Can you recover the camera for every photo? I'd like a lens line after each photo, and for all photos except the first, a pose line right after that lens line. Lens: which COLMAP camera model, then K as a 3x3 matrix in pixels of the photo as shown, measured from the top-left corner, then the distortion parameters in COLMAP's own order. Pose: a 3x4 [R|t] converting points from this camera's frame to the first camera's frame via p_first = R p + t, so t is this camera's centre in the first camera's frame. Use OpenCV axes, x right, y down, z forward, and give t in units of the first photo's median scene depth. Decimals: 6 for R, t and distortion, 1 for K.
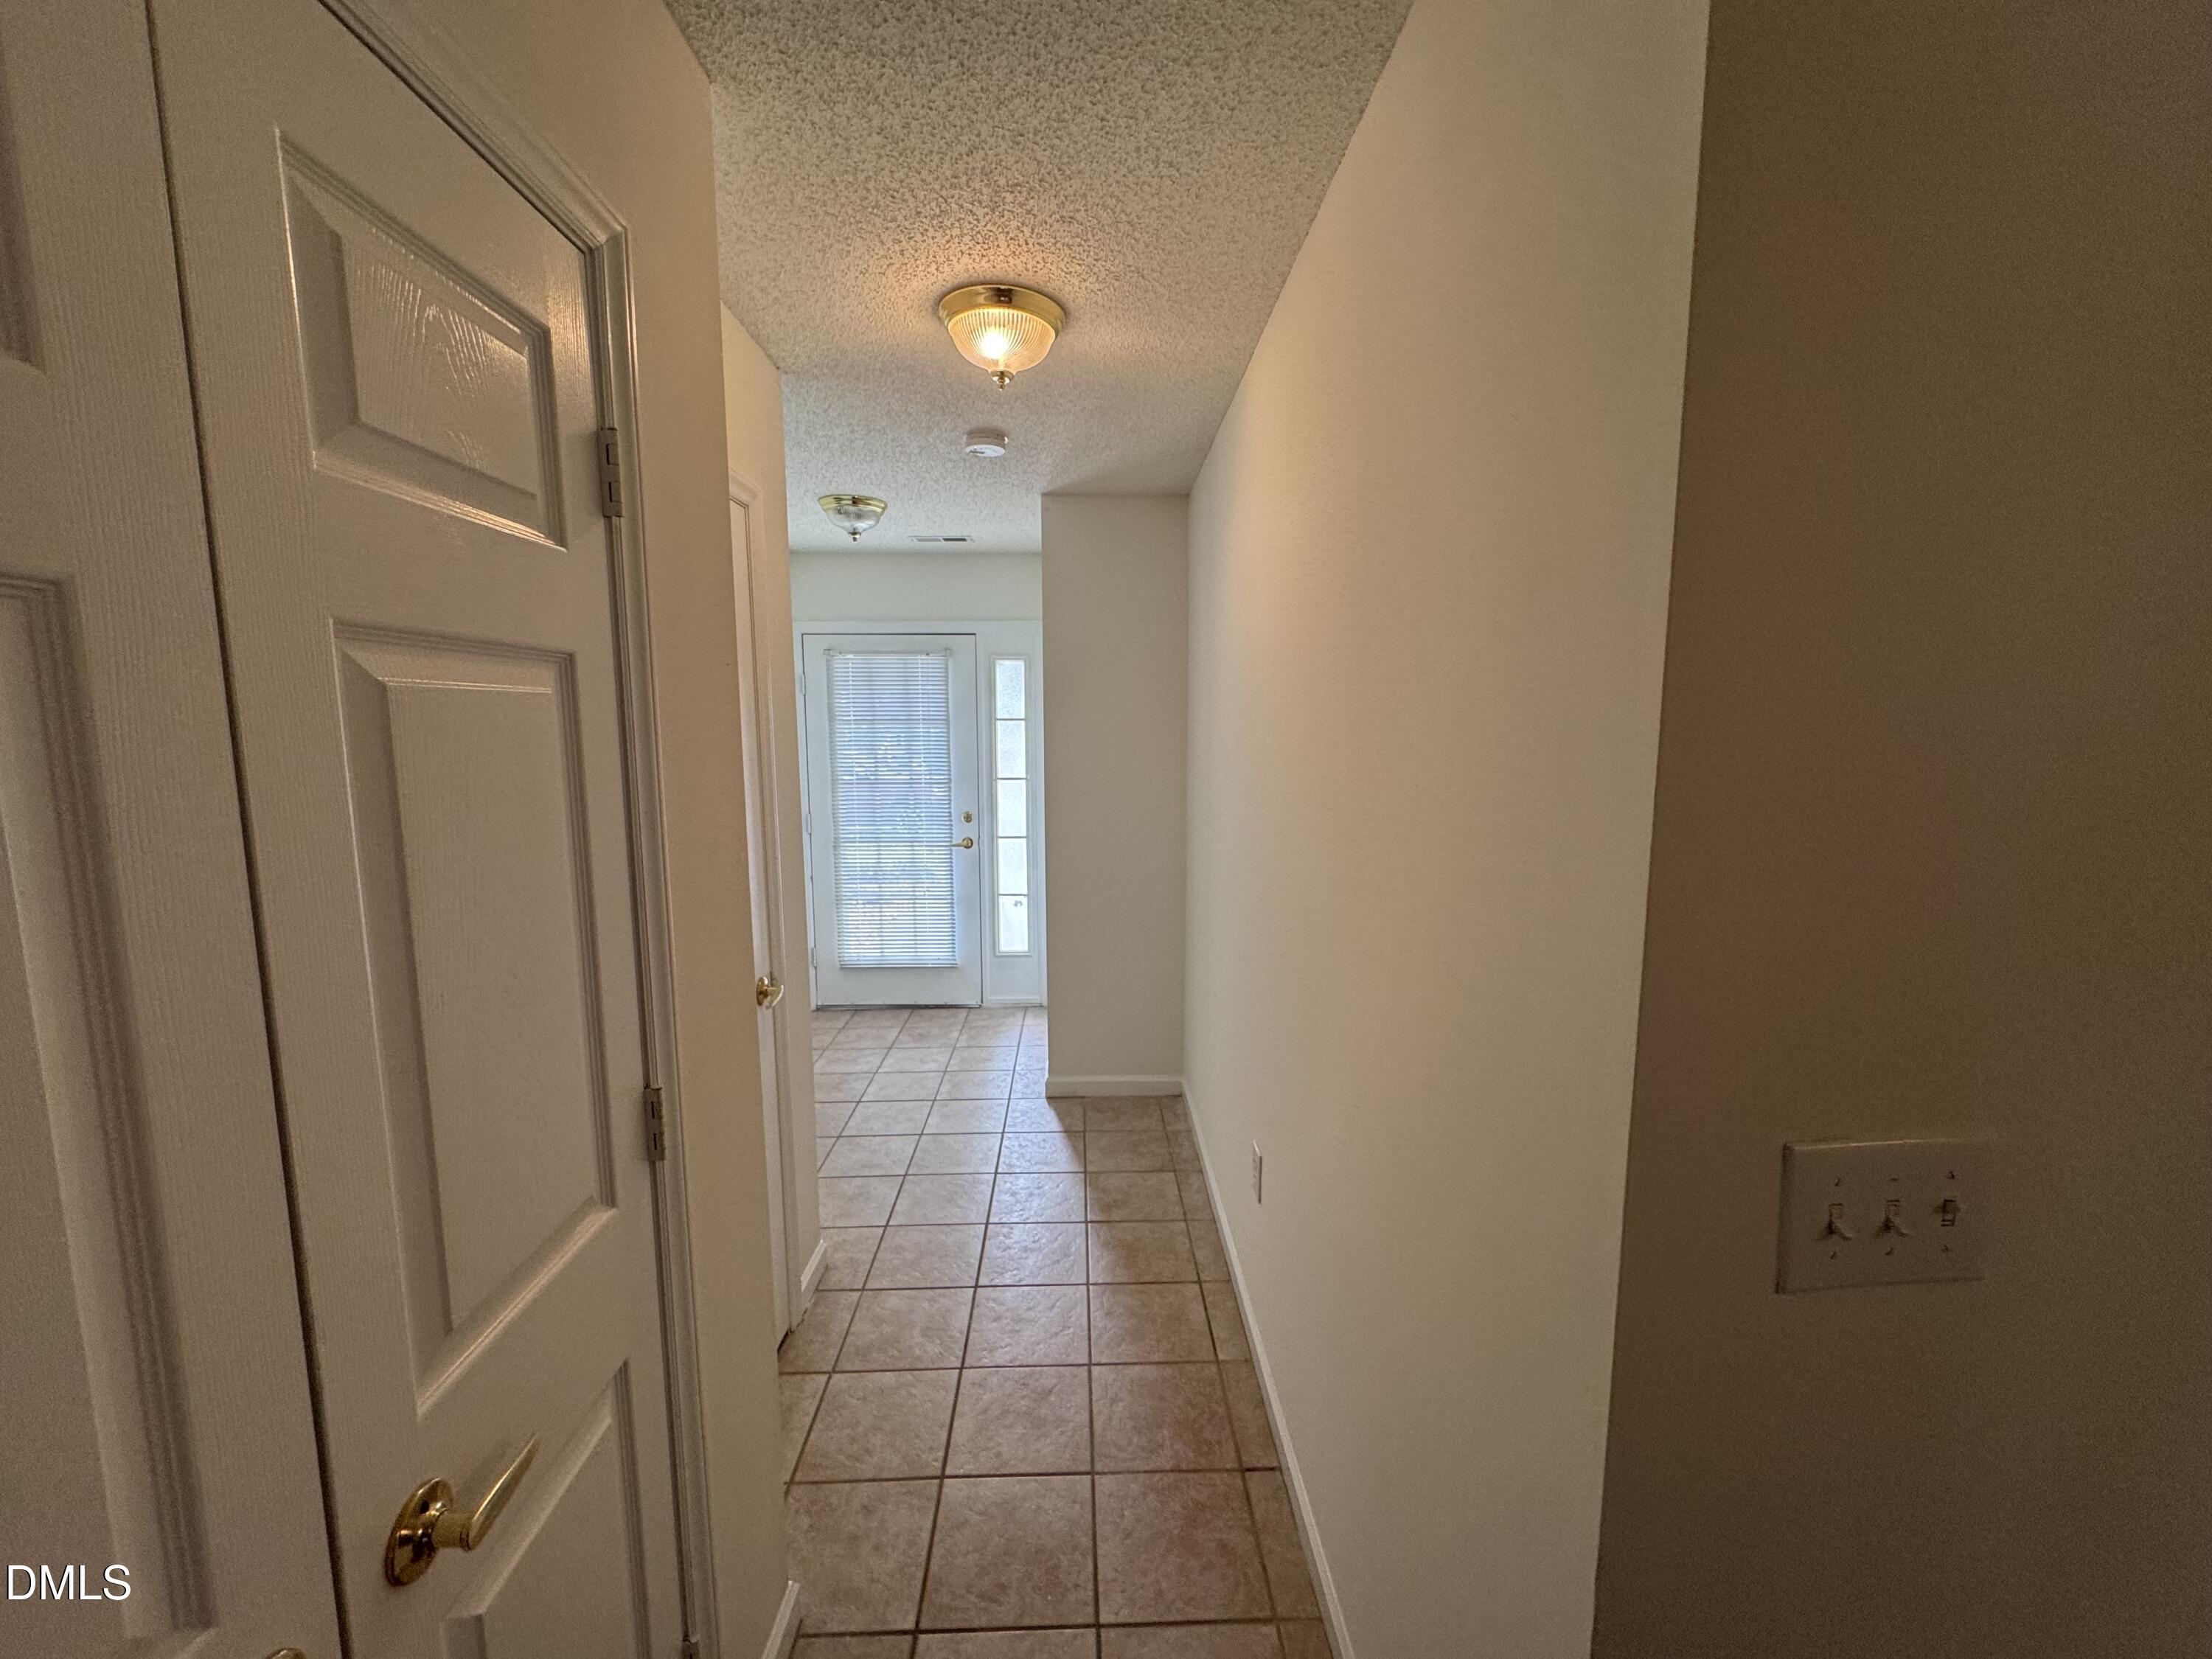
lens RADIAL K [[884.1, 0, 1106.0], [0, 884.1, 829.5], [0, 0, 1]] dist [-0.000278, 0.000079]
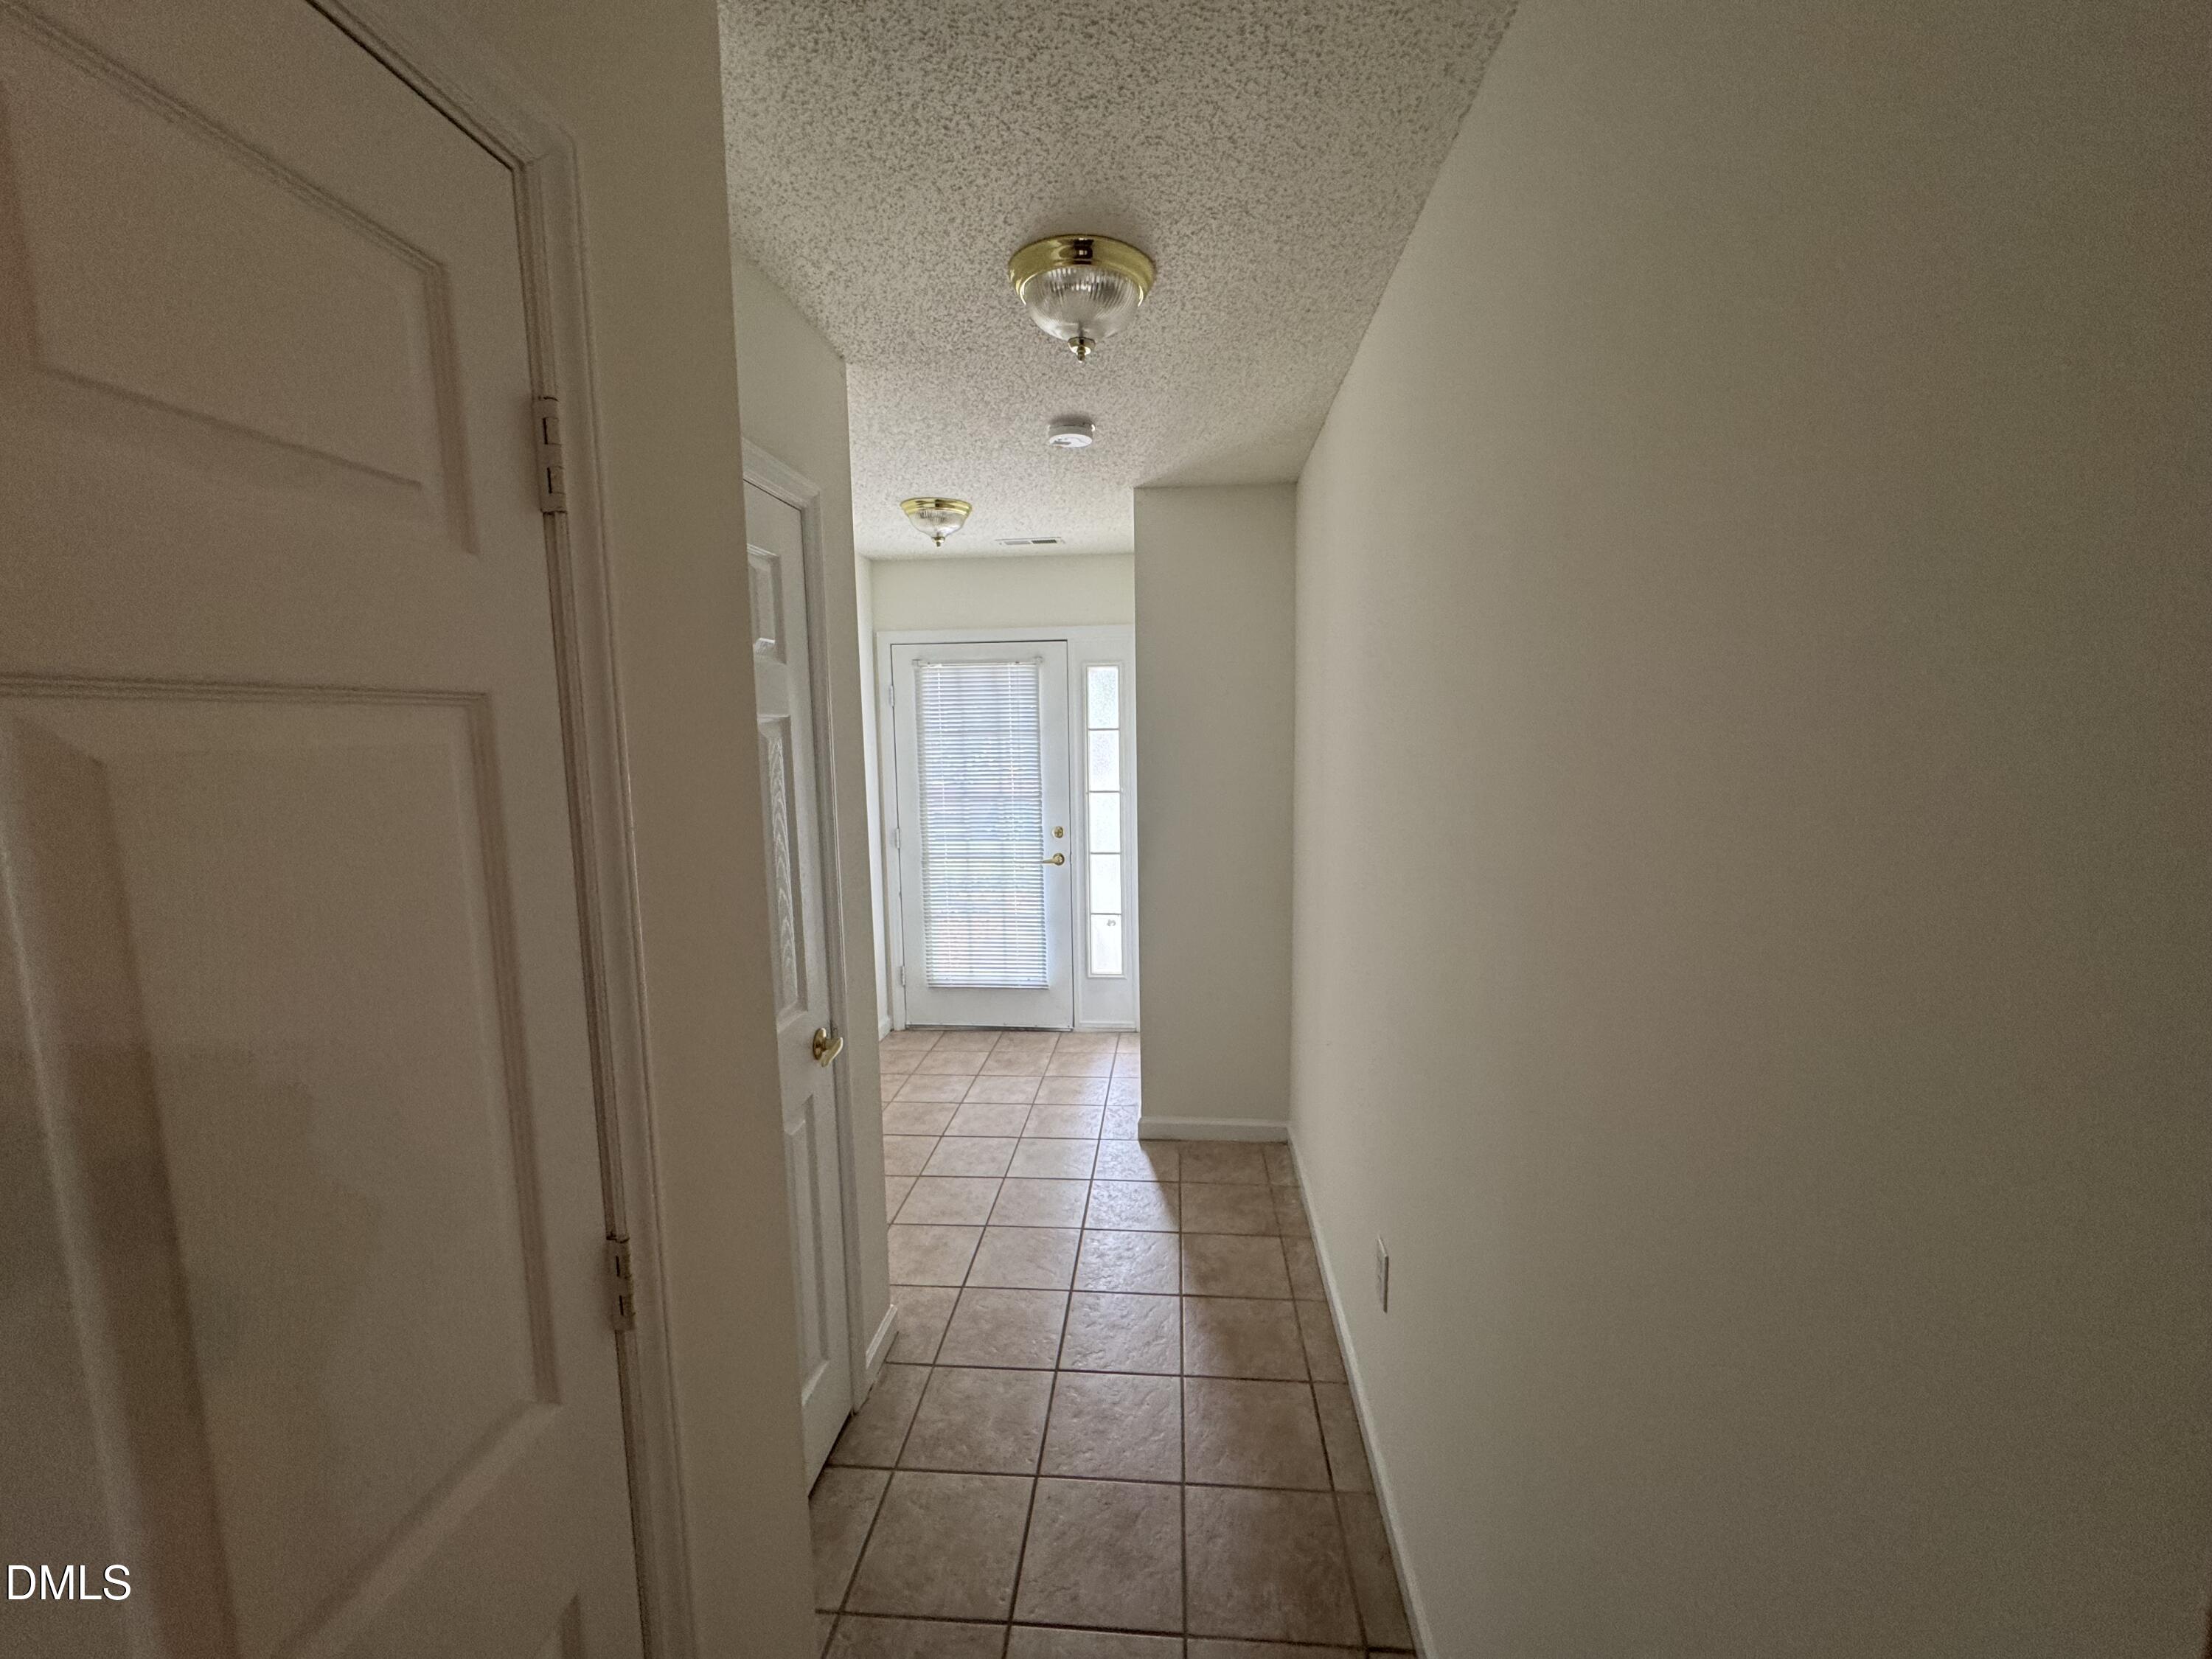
lens RADIAL K [[884.1, 0, 1106.0], [0, 884.1, 829.5], [0, 0, 1]] dist [-0.000278, 0.000079]
pose [[0.993636, 0.001224, -0.112632, 0.003124], [-0.001465, 0.999997, -0.002059, -0.029266], [0.112629, 0.002211, 0.993635, 0.111798]]
